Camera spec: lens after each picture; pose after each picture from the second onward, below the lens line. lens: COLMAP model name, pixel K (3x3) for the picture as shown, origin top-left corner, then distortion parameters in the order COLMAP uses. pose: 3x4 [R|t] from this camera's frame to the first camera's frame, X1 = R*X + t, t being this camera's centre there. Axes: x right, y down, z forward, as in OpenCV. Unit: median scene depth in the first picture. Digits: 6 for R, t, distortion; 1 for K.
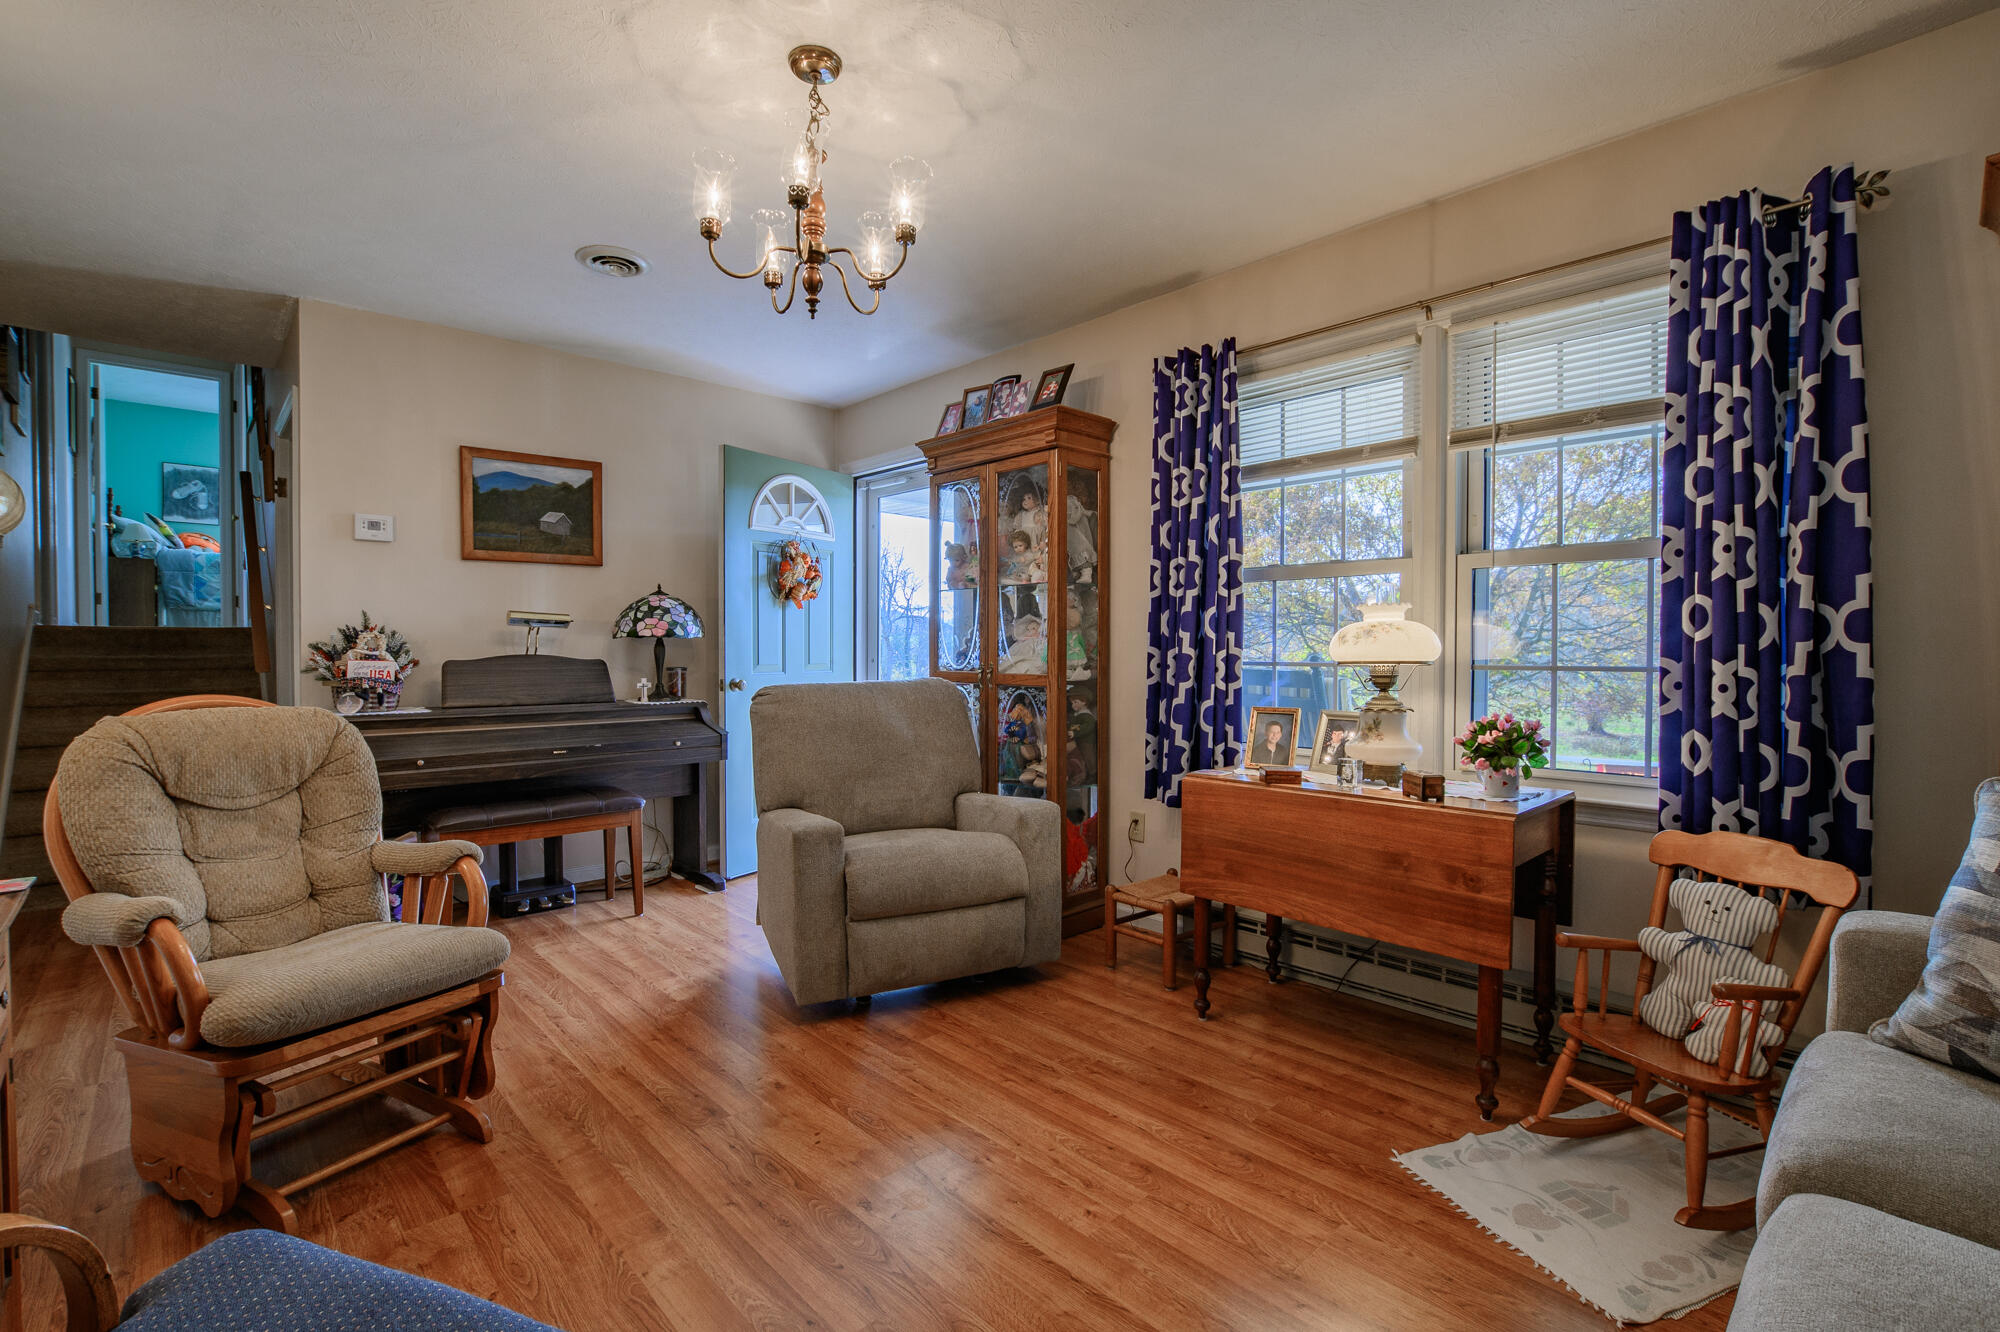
lens RADIAL K [[883.3, 0, 1000.0], [0, 883.3, 666.0], [0, 0, 1]] dist [-0.031032, -0.000328]
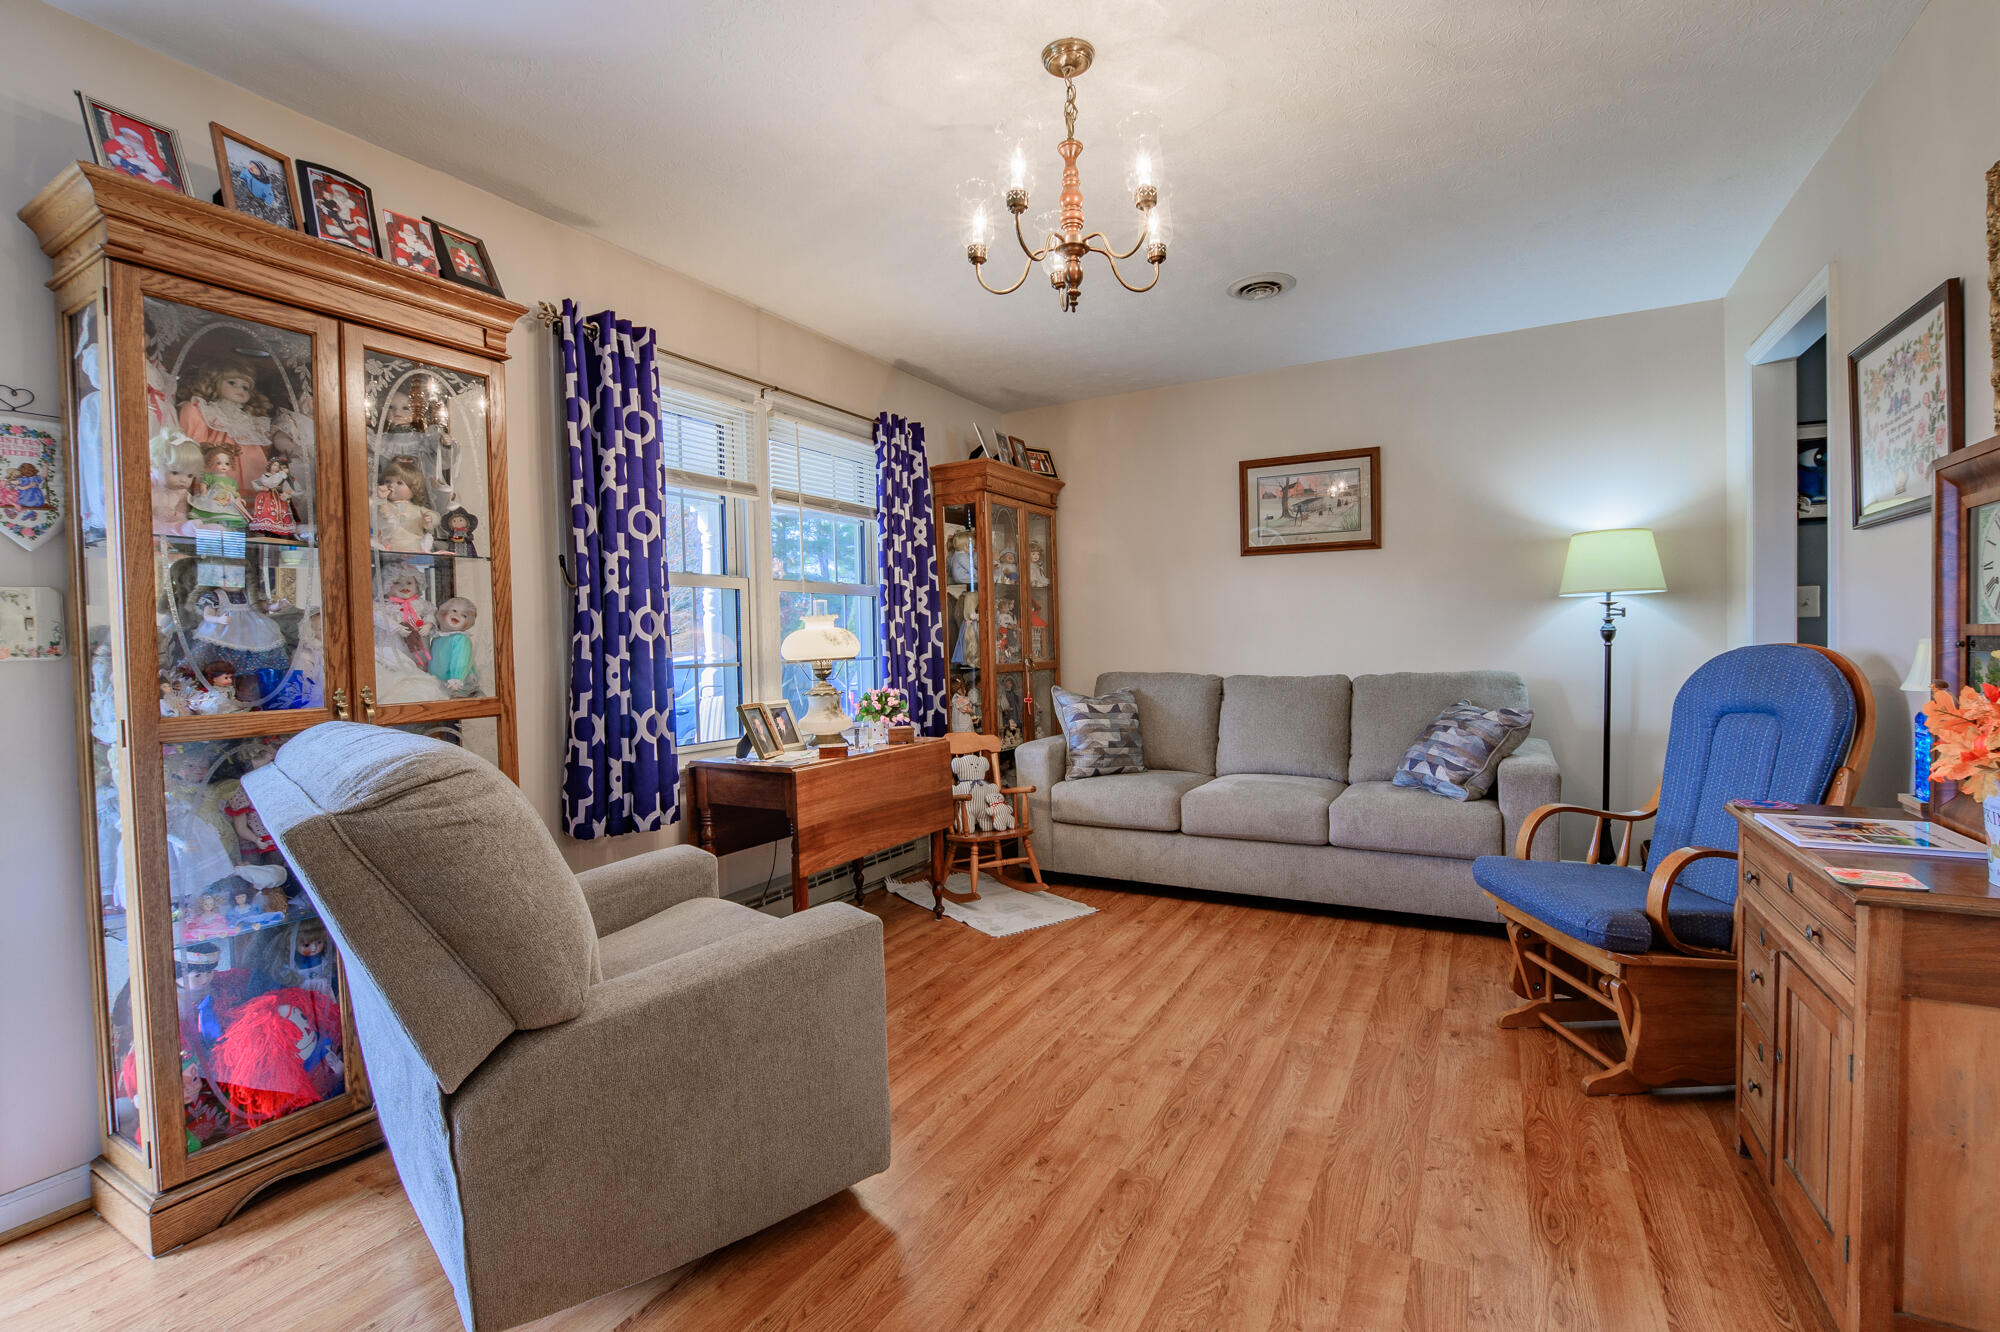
lens RADIAL K [[883.3, 0, 1000.0], [0, 883.3, 666.0], [0, 0, 1]] dist [-0.031032, -0.000328]
pose [[-0.299783, -0.017622, 0.953845, -0.676340], [0.041424, 0.998646, 0.031469, -0.017724], [-0.953108, 0.048946, -0.298647, 0.825751]]
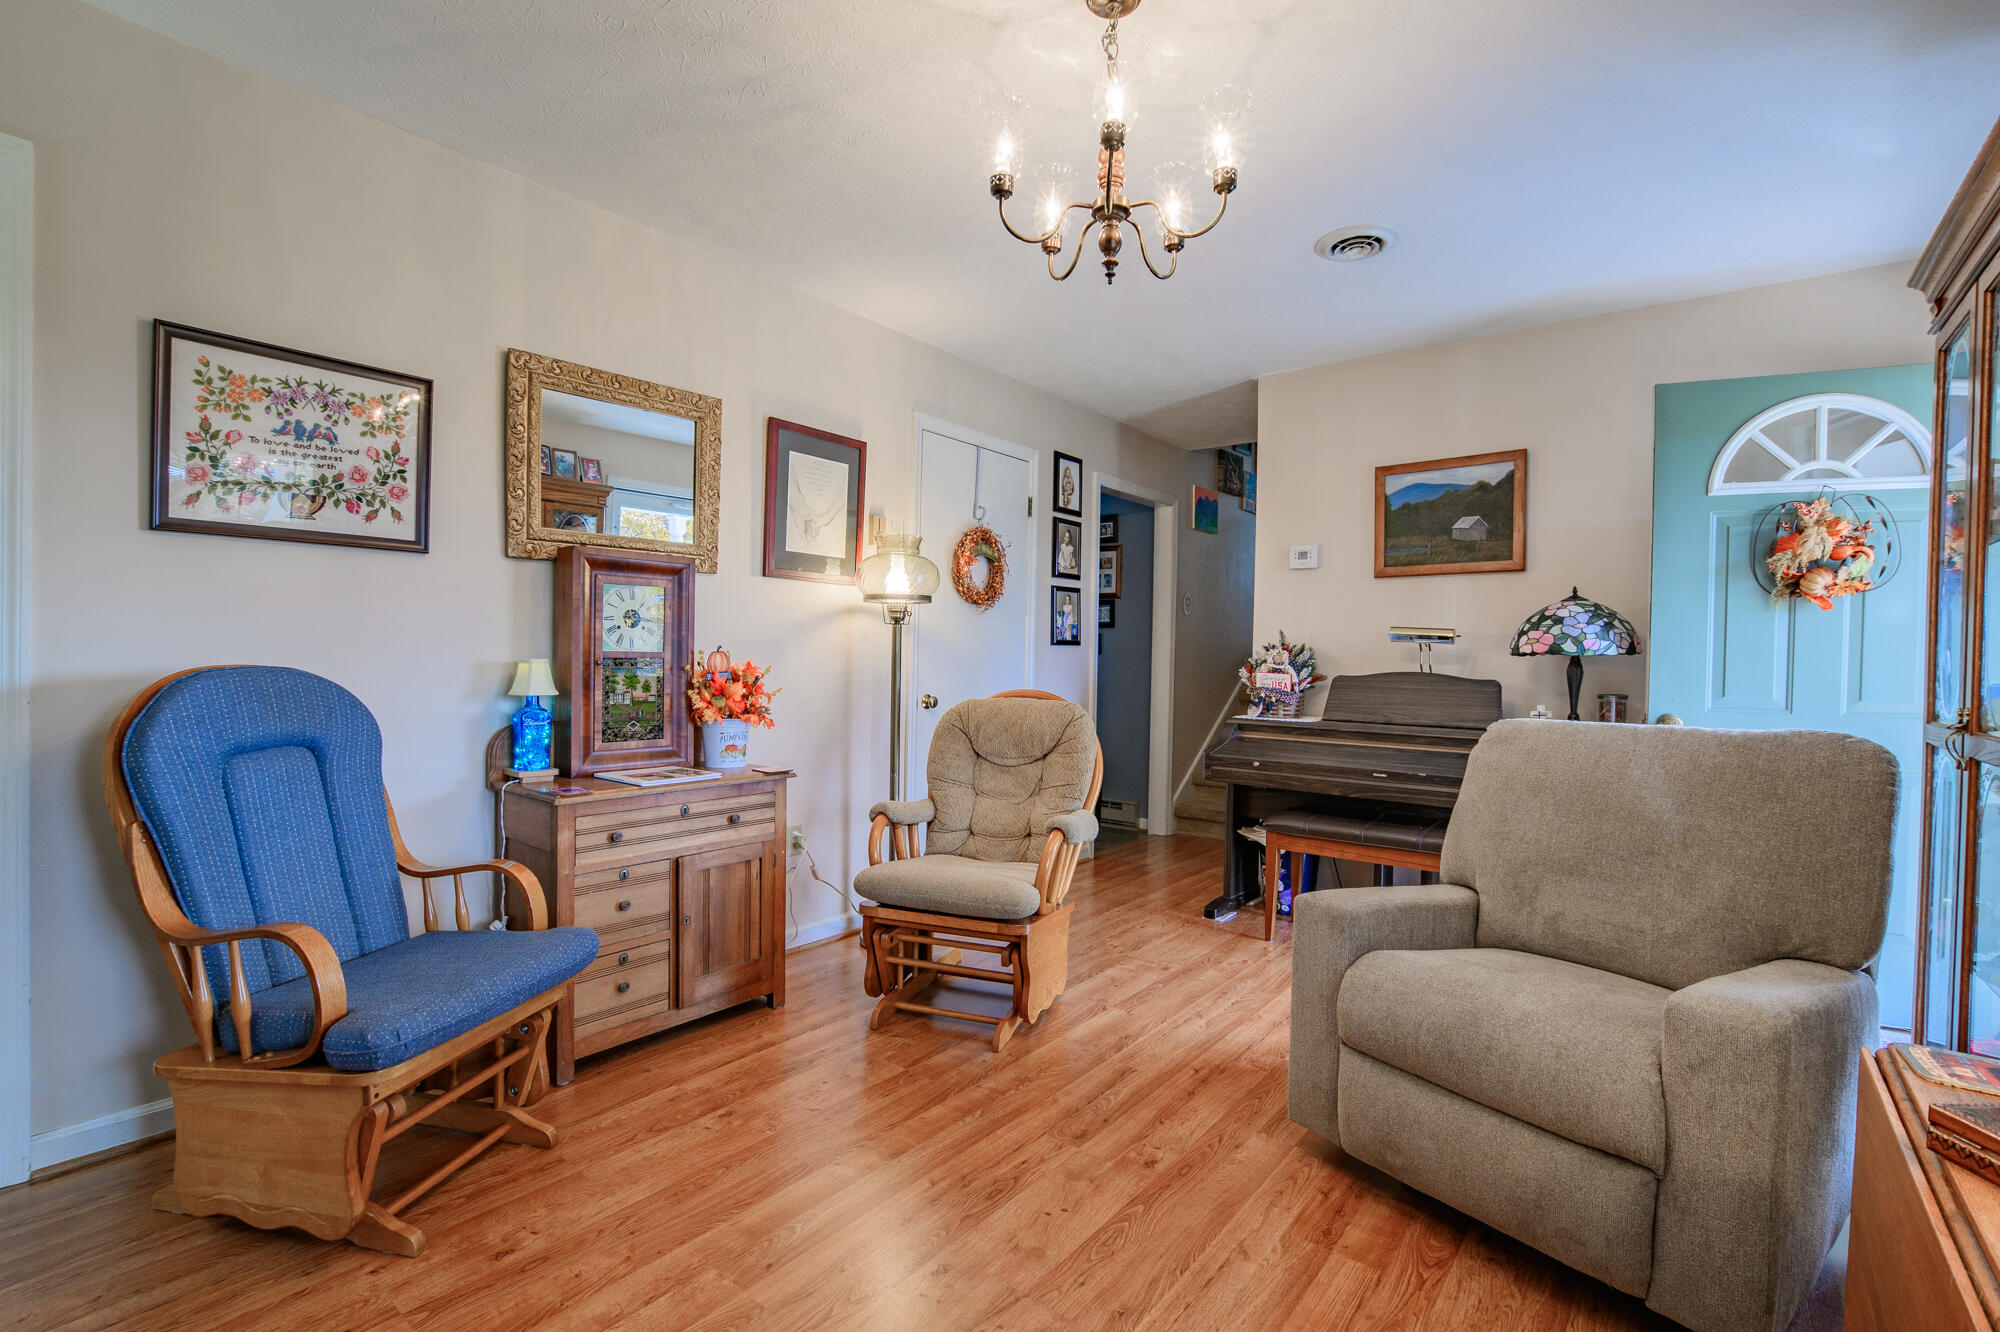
lens RADIAL K [[883.3, 0, 1000.0], [0, 883.3, 666.0], [0, 0, 1]] dist [-0.031032, -0.000328]
pose [[0.135989, 0.012867, -0.990627, 0.378821], [-0.037513, 0.999265, 0.007829, -0.011175], [0.990000, 0.036097, 0.136372, 0.465657]]
